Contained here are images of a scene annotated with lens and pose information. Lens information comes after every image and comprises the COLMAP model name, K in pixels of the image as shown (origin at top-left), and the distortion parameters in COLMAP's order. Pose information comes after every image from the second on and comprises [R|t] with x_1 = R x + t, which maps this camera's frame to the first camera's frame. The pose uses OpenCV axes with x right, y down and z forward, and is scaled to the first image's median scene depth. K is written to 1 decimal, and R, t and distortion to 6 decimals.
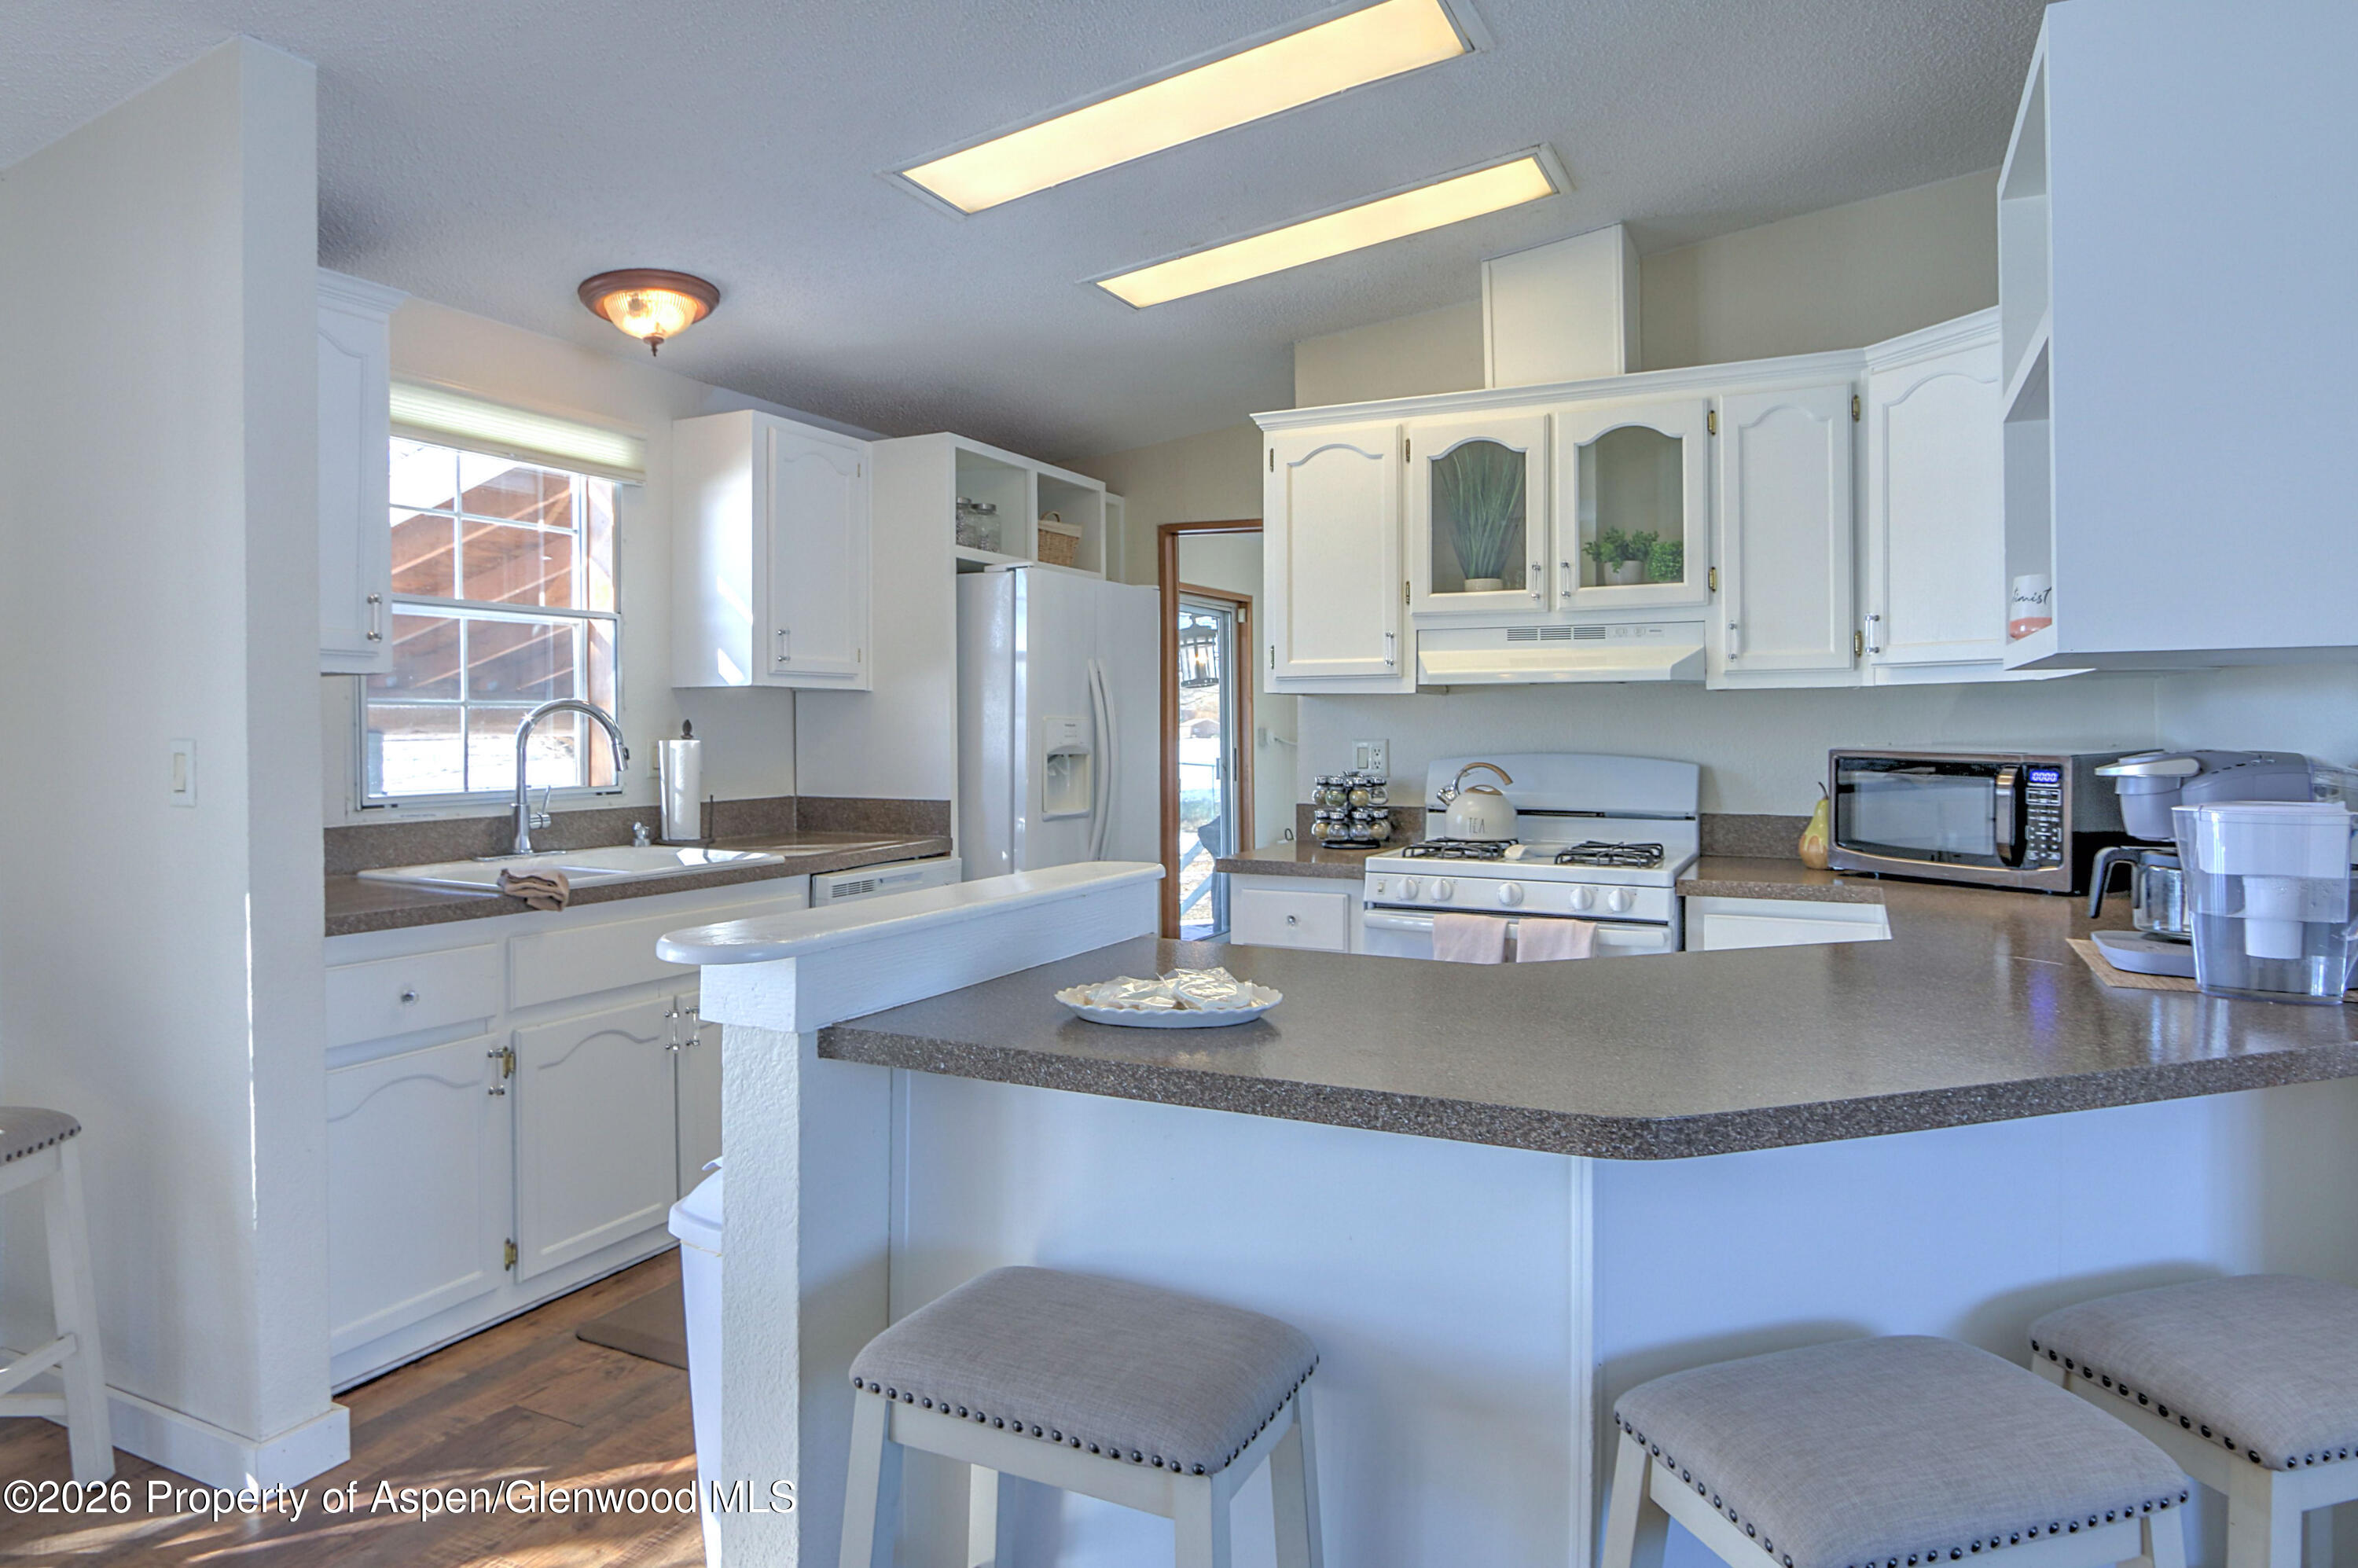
lens RADIAL K [[1436.9, 0, 1137.8], [0, 1436.9, 730.8], [0, 0, 1]] dist [-0.023337, 0.014023]
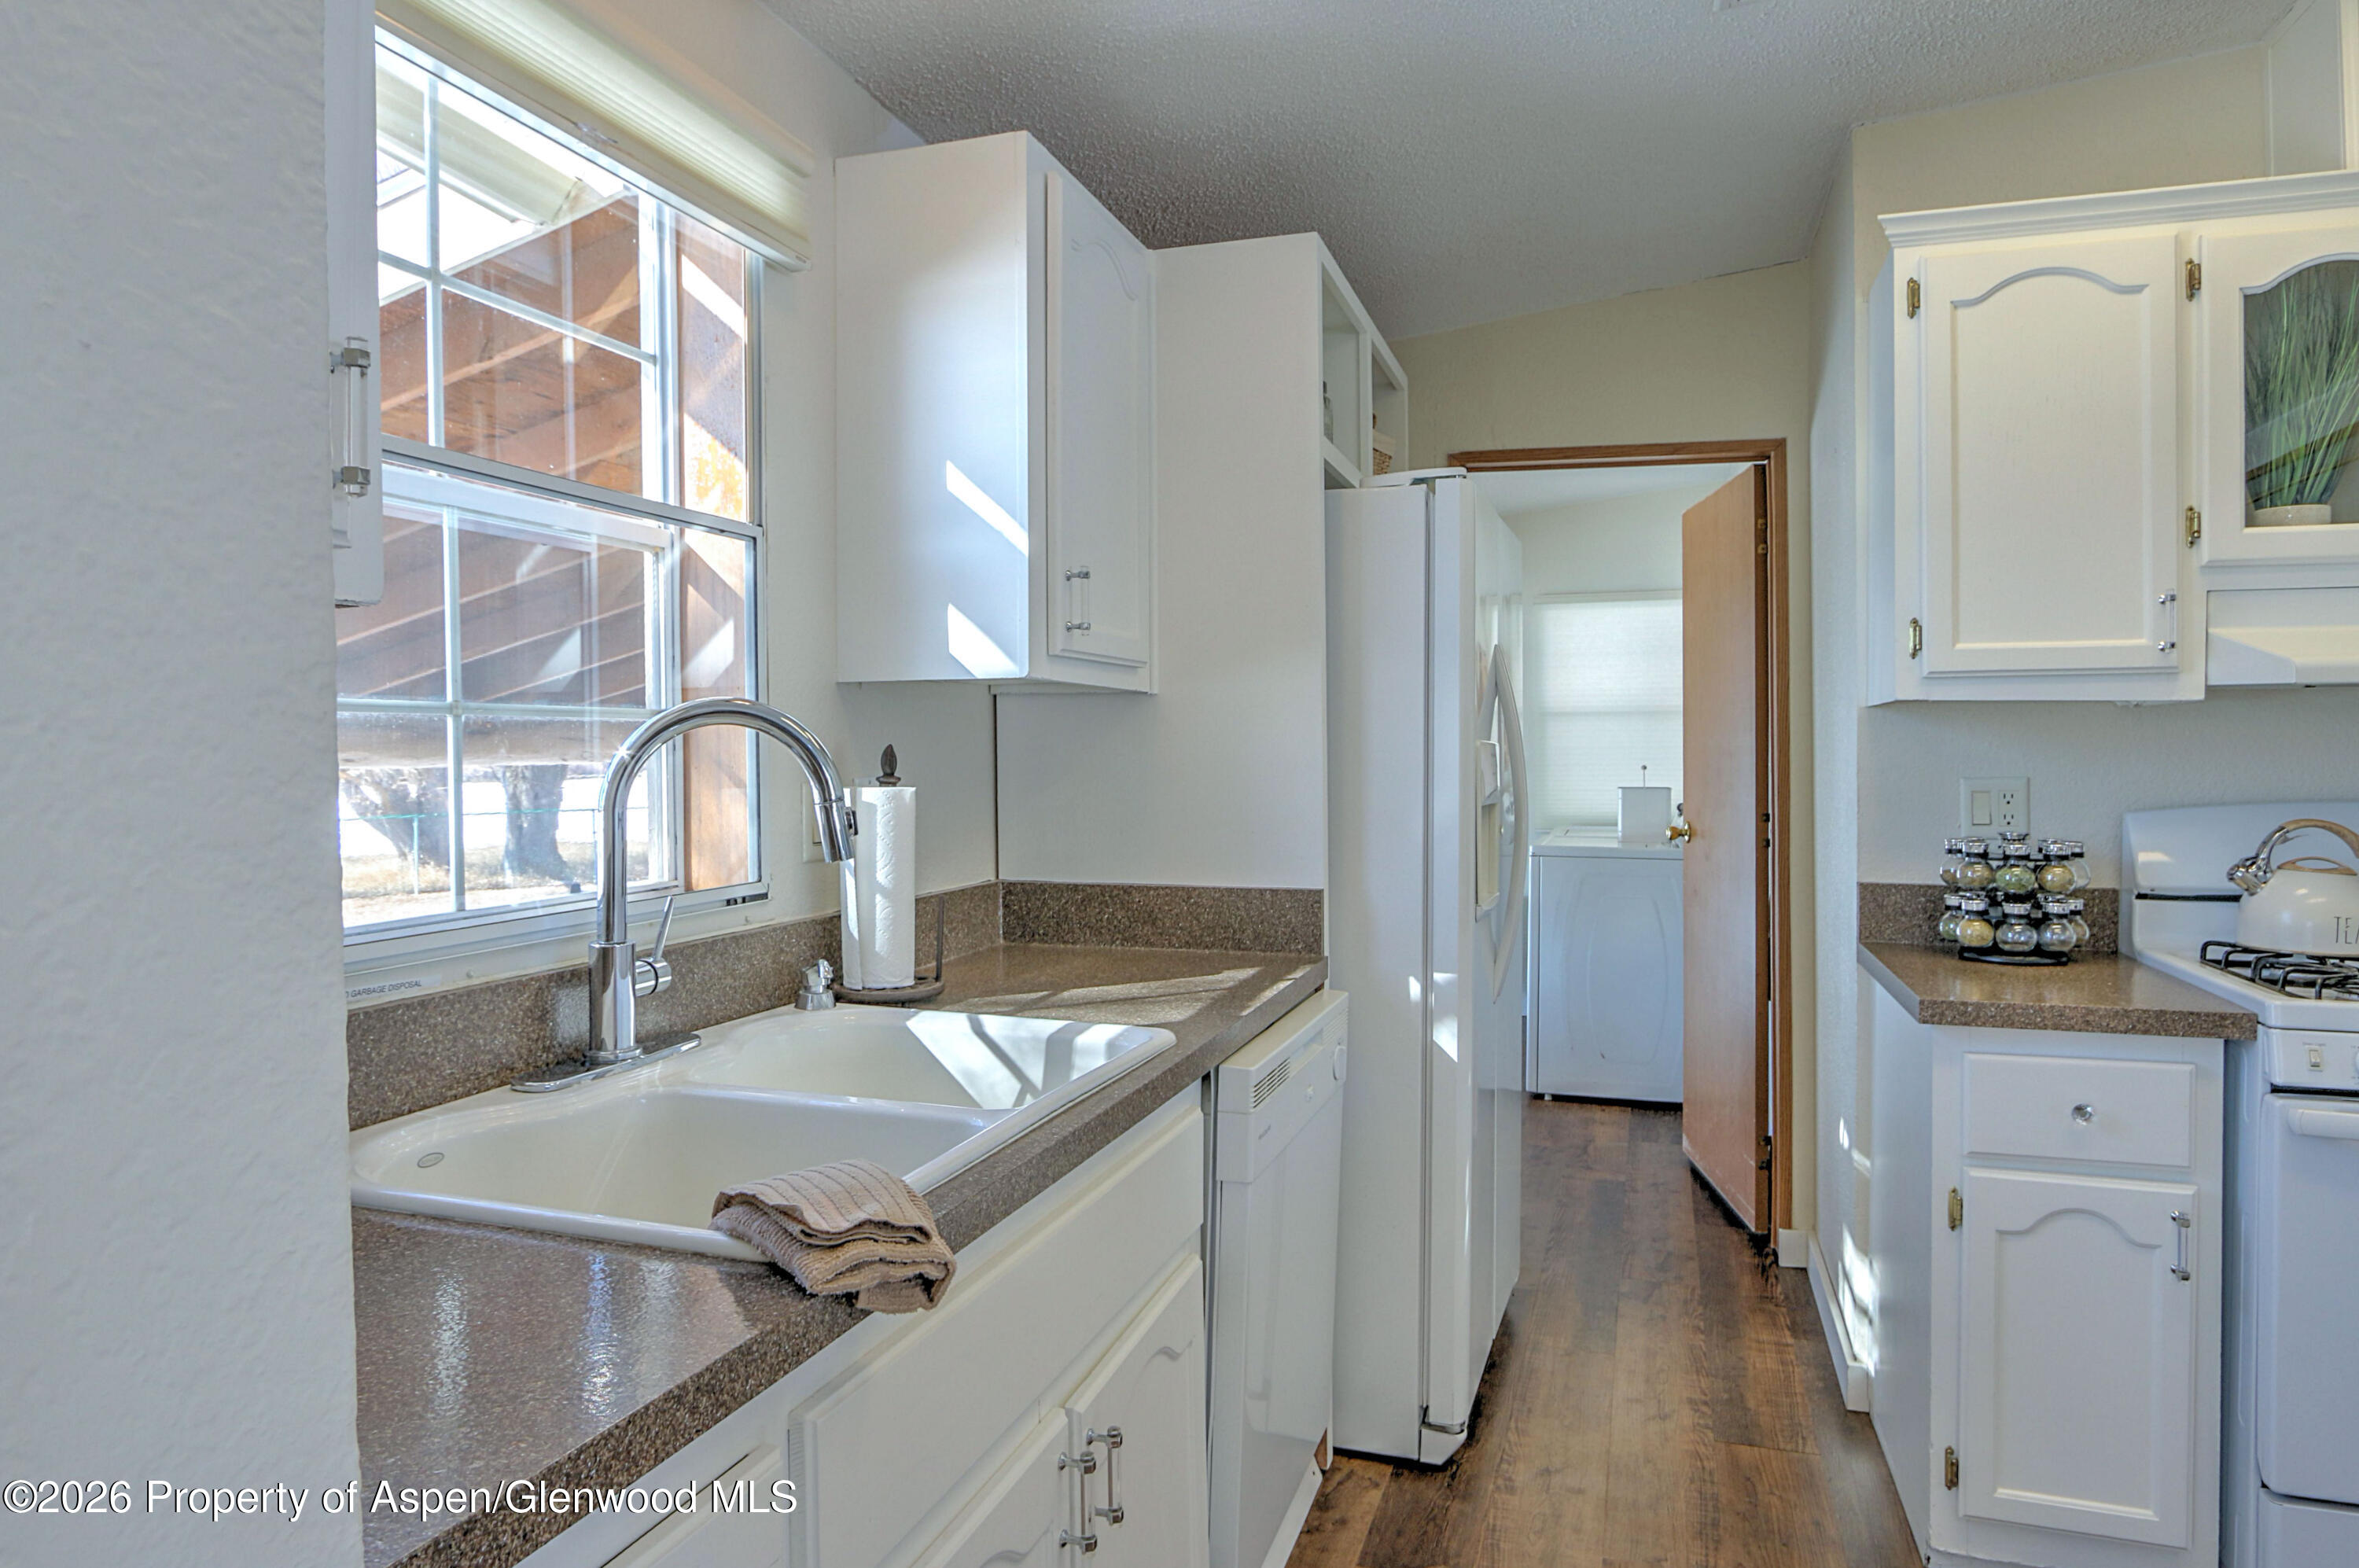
lens RADIAL K [[1437.5, 0, 1179.1], [0, 1437.5, 761.6], [0, 0, 1]] dist [-0.023337, 0.014023]
pose [[0.984074, -0.002231, 0.177743, -0.306477], [0.001304, 0.999985, 0.005335, -0.004748], [-0.177753, -0.005018, 0.984062, 0.493632]]
